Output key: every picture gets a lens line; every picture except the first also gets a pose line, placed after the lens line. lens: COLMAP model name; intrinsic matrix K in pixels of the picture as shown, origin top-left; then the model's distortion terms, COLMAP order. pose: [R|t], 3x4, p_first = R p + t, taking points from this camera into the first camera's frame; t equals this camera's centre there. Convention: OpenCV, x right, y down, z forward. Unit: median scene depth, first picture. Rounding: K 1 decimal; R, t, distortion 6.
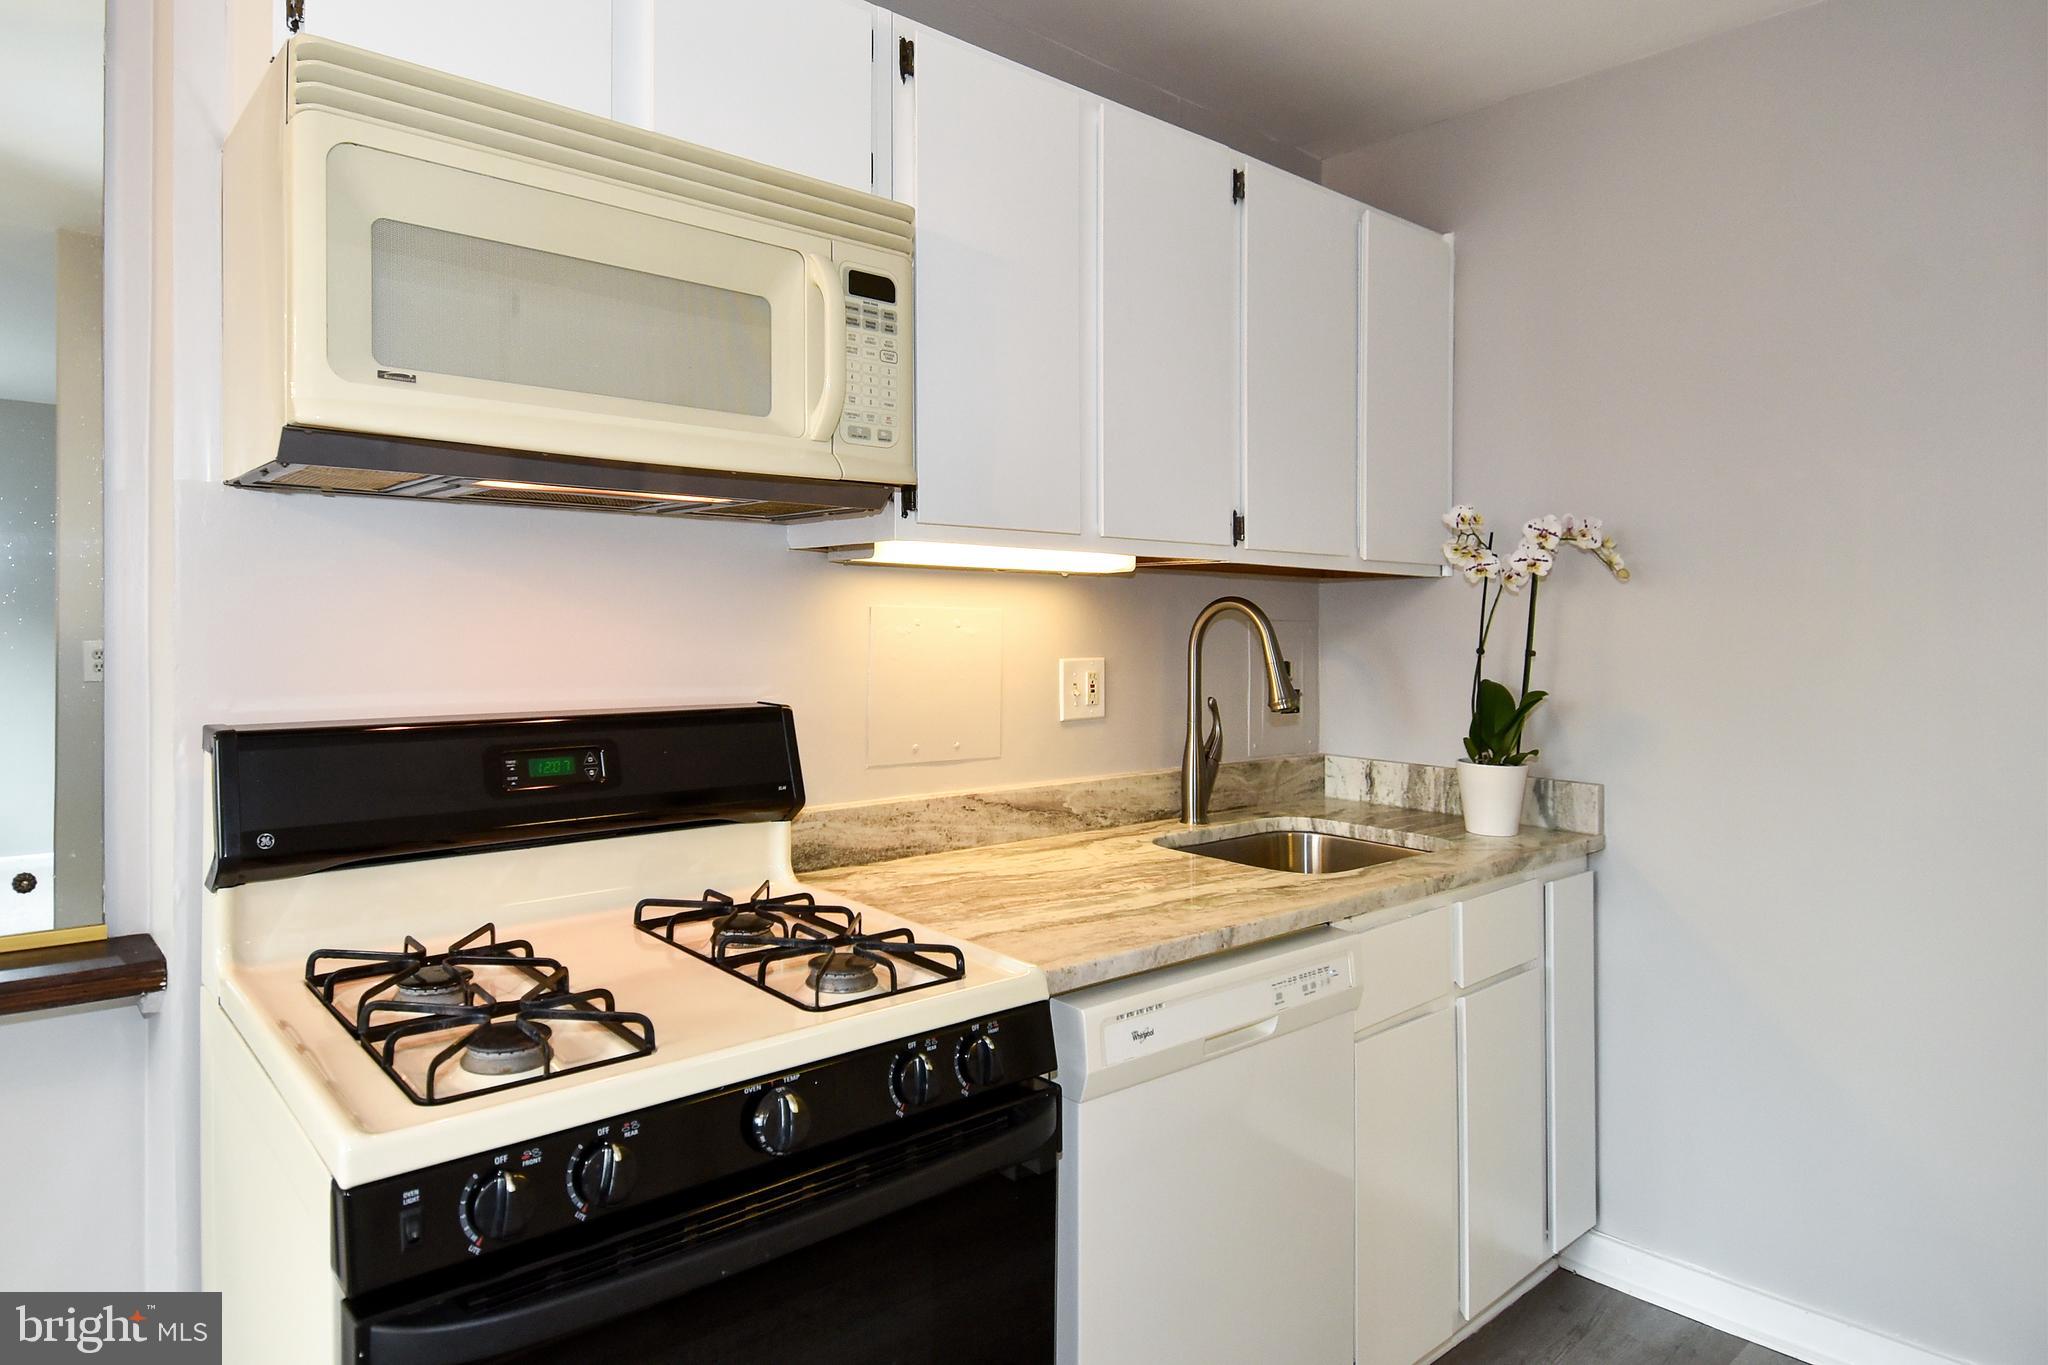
lens RADIAL K [[1211.0, 0, 1018.4], [0, 1211.0, 616.2], [0, 0, 1]] dist [0.045562, -0.000049]
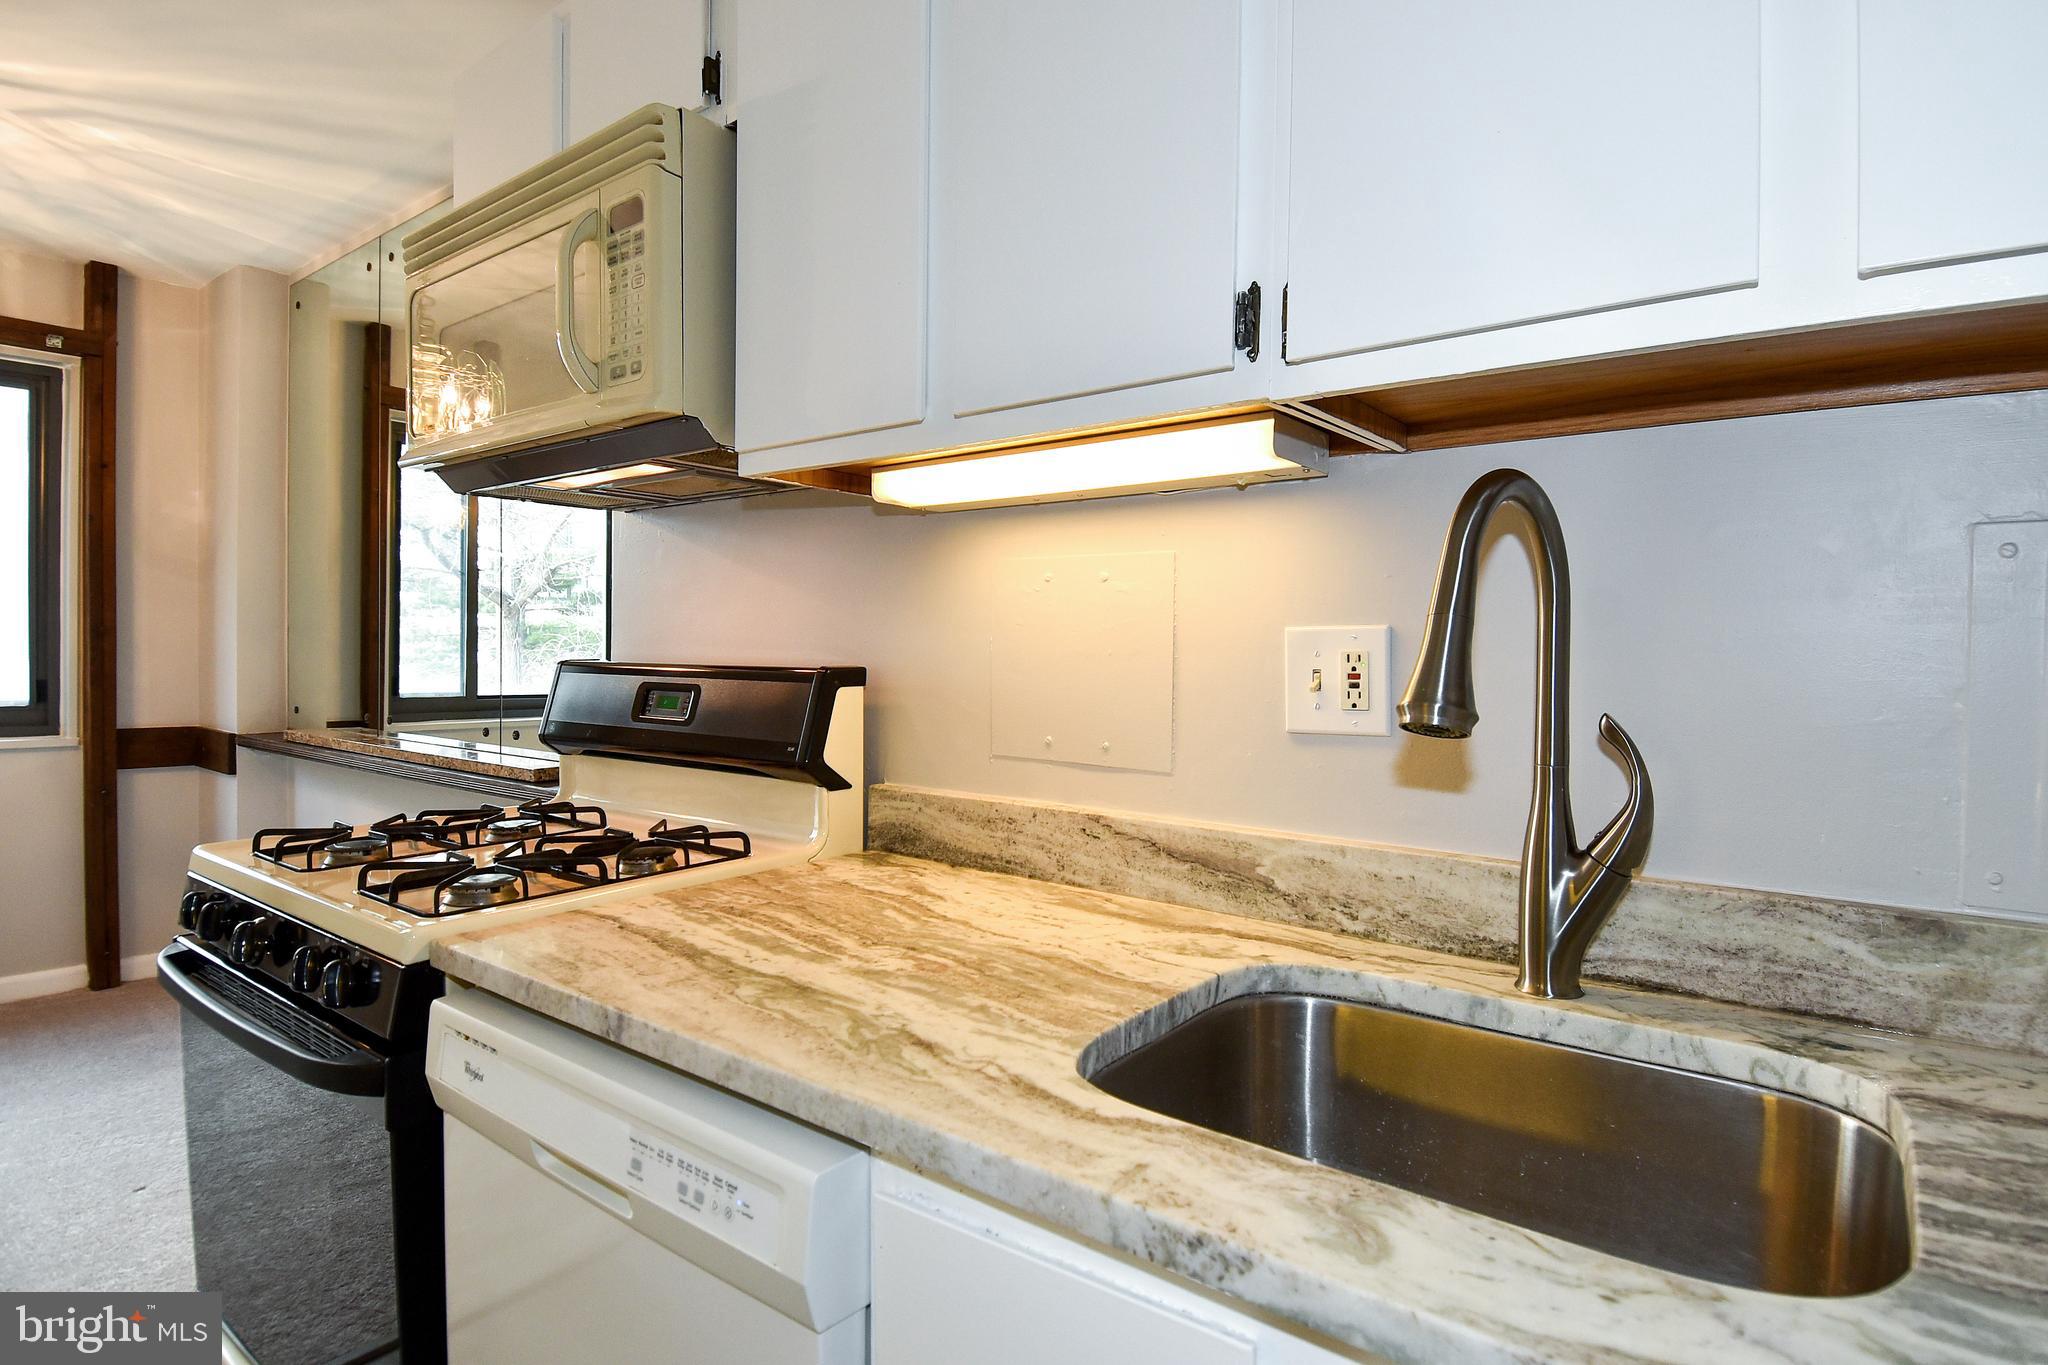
lens RADIAL K [[1101.0, 0, 1023.2], [0, 1101.0, 685.5], [0, 0, 1]] dist [-0.001648, -0.001378]
pose [[0.184475, 0.027544, -0.982451, 0.581703], [-0.004848, 0.999621, 0.027115, 0.053893], [0.982825, -0.000240, 0.184539, 0.836976]]
